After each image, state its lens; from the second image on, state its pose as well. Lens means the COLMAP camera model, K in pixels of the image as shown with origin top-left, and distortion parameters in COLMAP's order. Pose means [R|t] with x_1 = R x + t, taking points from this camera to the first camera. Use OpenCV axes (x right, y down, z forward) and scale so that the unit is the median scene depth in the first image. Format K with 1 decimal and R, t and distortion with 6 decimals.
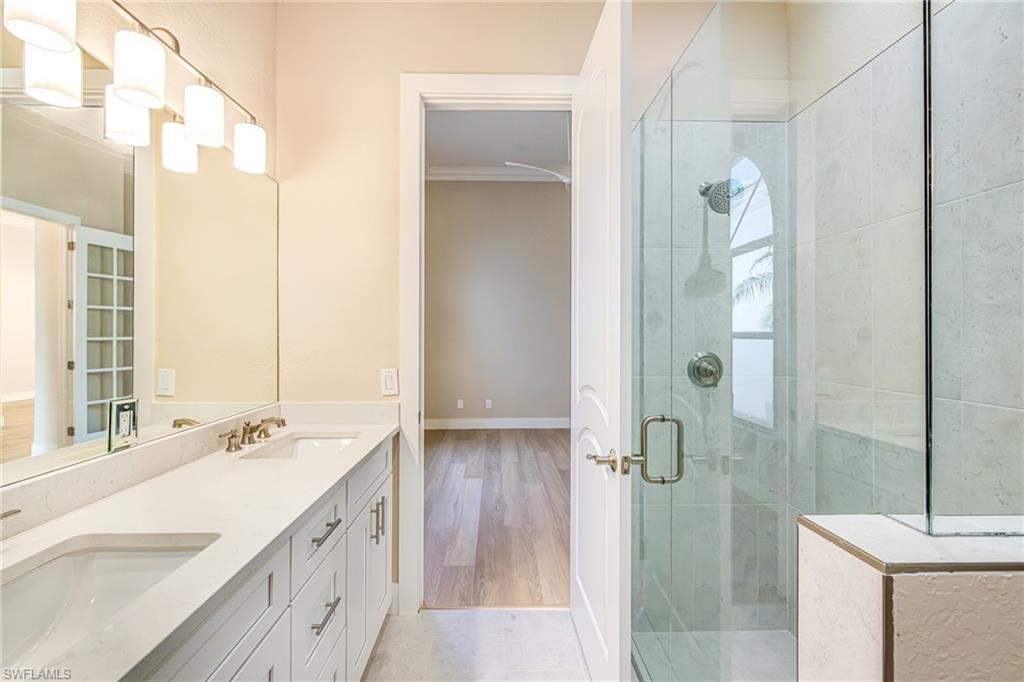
lens RADIAL K [[488.9, 0, 512.0], [0, 488.9, 341.0], [0, 0, 1]] dist [-0.000923, 0.008182]
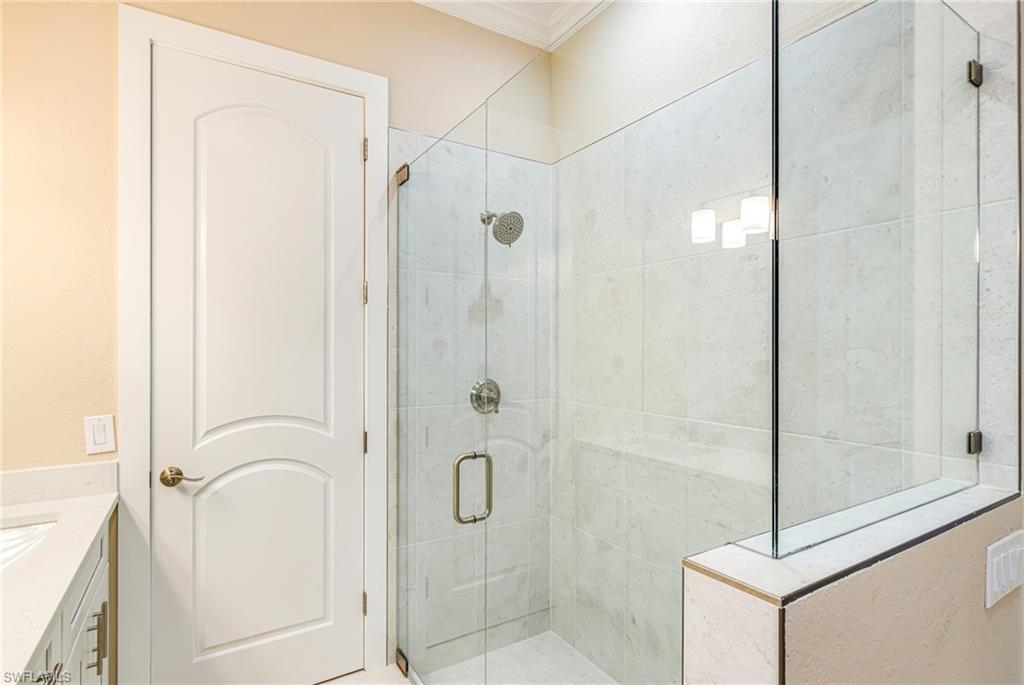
lens RADIAL K [[512.5, 0, 506.7], [0, 512.5, 360.3], [0, 0, 1]] dist [0.009154, -0.000426]
pose [[0.873709, -0.005148, 0.486421, -0.104963], [0.000630, 0.999955, 0.009451, -0.032330], [-0.486448, -0.007951, 0.873673, 0.066712]]
